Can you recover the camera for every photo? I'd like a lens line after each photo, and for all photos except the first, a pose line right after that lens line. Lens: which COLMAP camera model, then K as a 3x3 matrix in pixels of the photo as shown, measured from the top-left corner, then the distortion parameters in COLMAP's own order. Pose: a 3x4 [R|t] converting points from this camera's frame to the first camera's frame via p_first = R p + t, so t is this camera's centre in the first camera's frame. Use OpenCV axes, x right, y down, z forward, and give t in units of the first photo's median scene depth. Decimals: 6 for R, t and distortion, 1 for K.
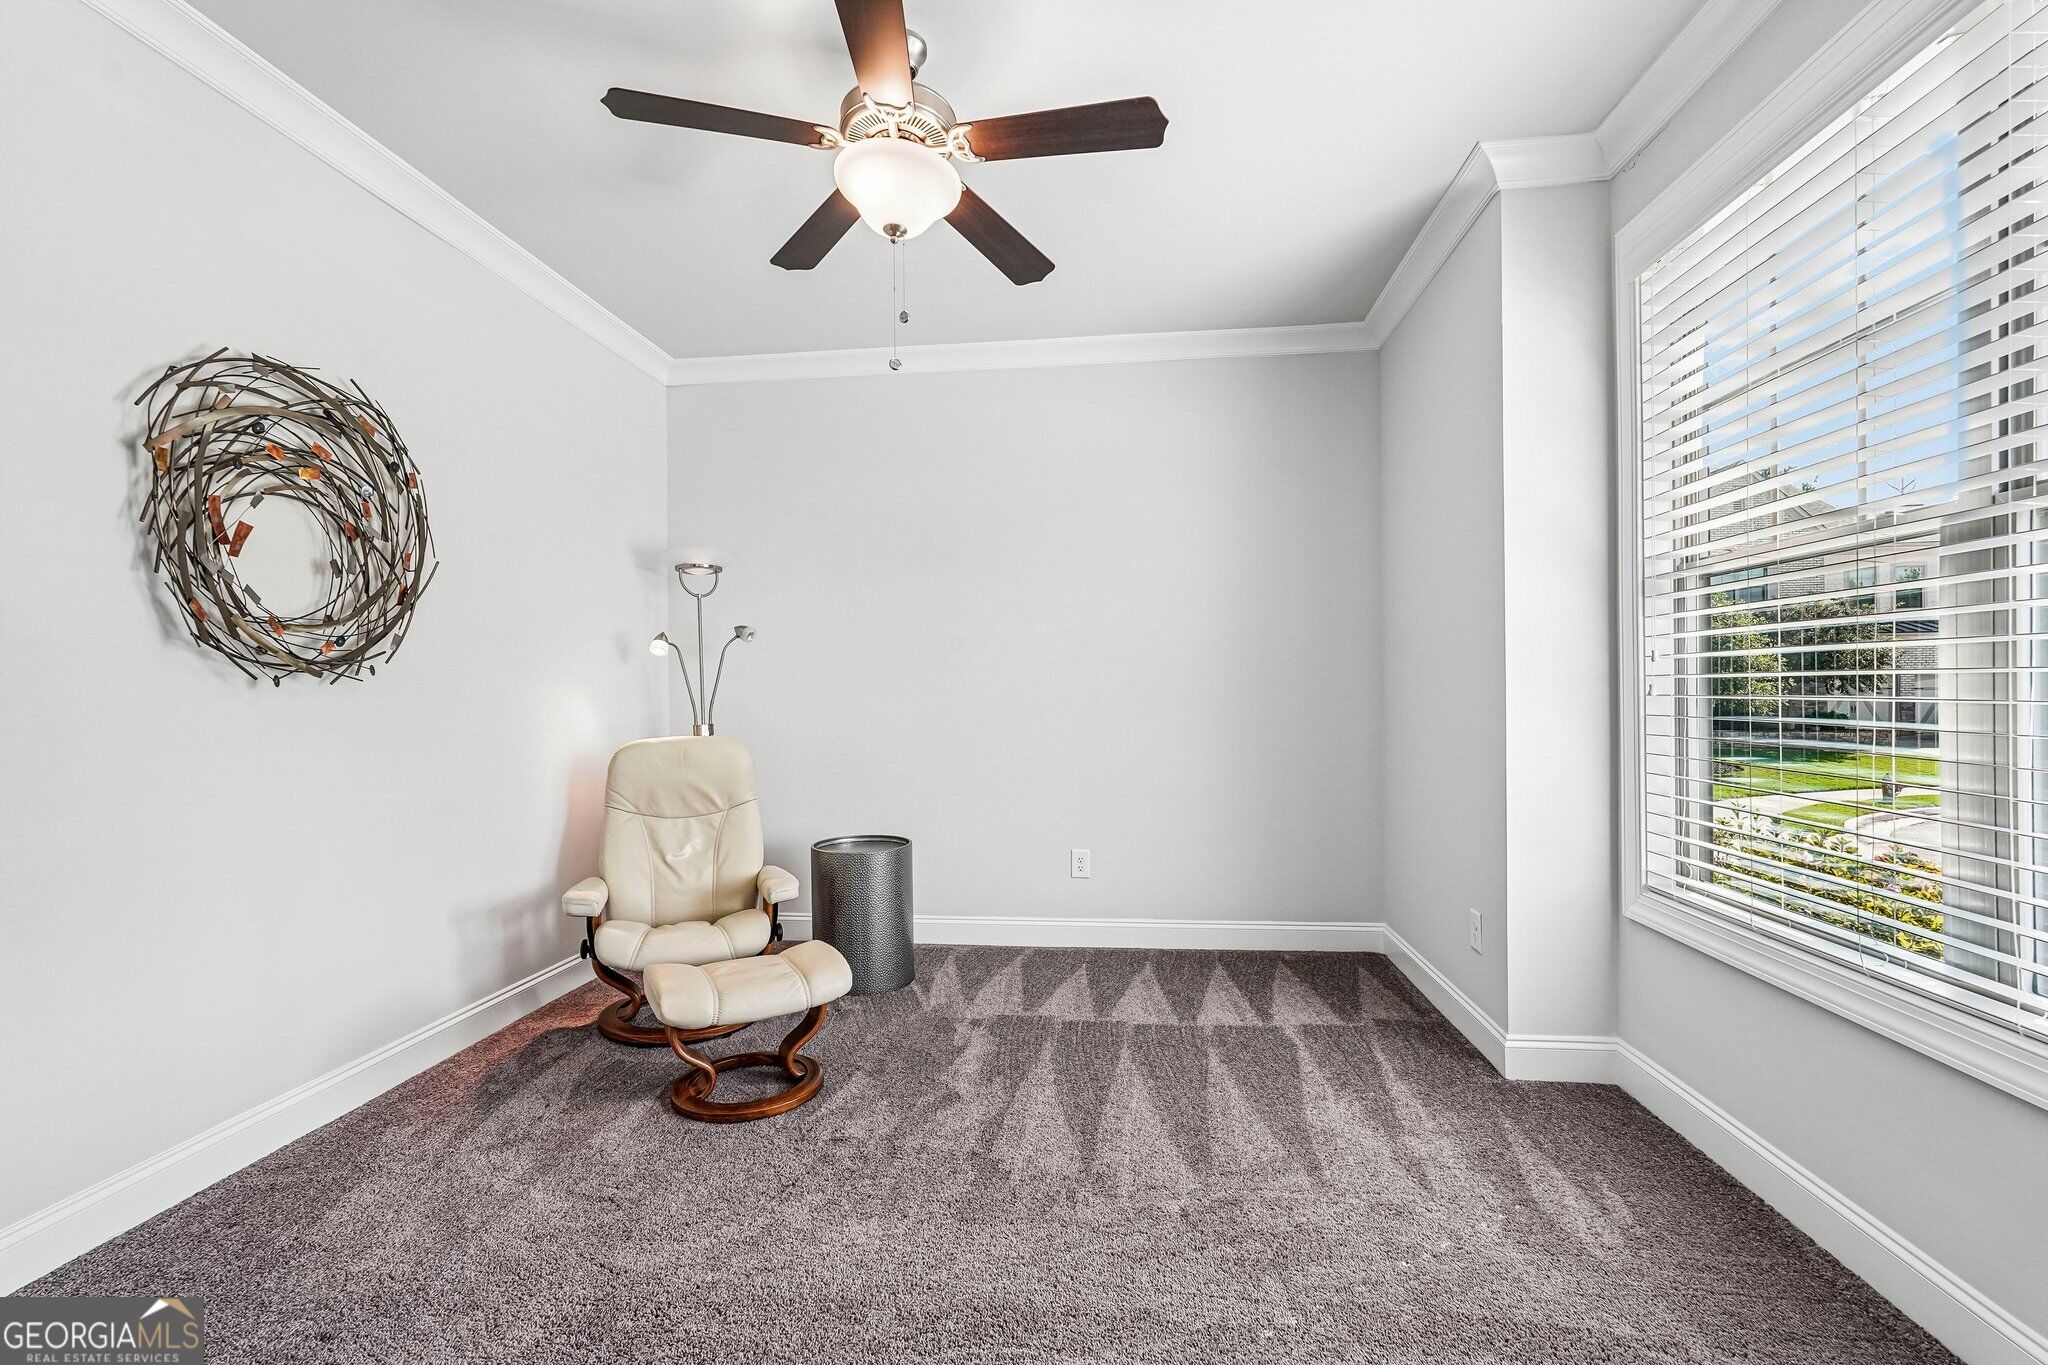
lens RADIAL K [[908.8, 0, 1018.9], [0, 908.8, 688.0], [0, 0, 1]] dist [-0.009312, 0.007185]
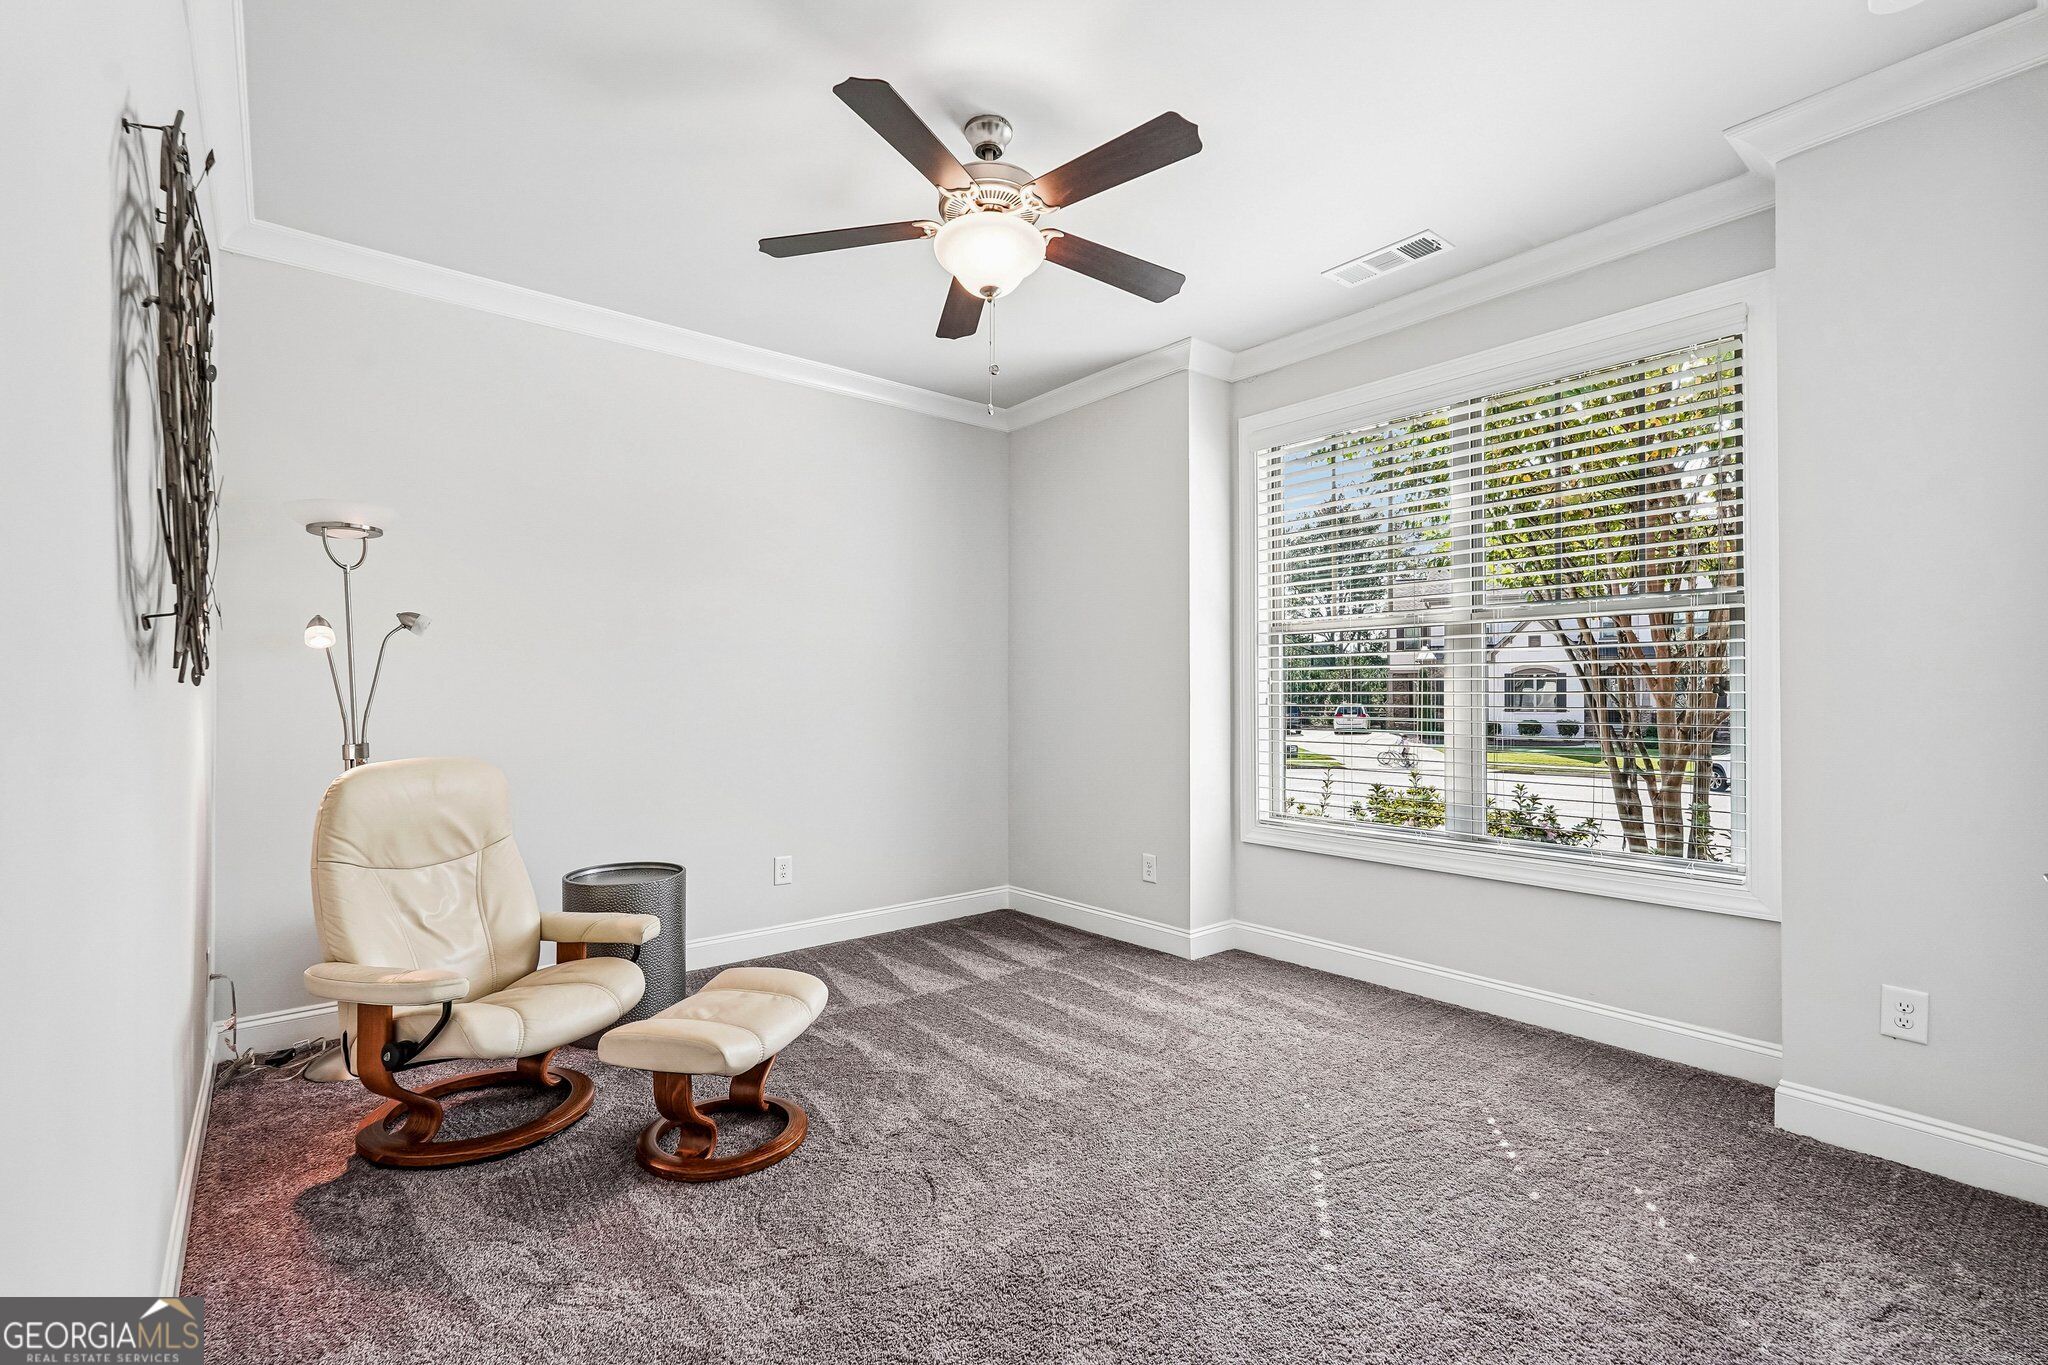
lens RADIAL K [[908.8, 0, 1023.8], [0, 908.8, 692.2], [0, 0, 1]] dist [-0.009312, 0.007185]
pose [[0.689703, 0.012150, 0.723990, -0.714664], [-0.006827, 0.999924, -0.010276, 0.003783], [-0.724060, 0.002145, 0.689733, 0.152412]]
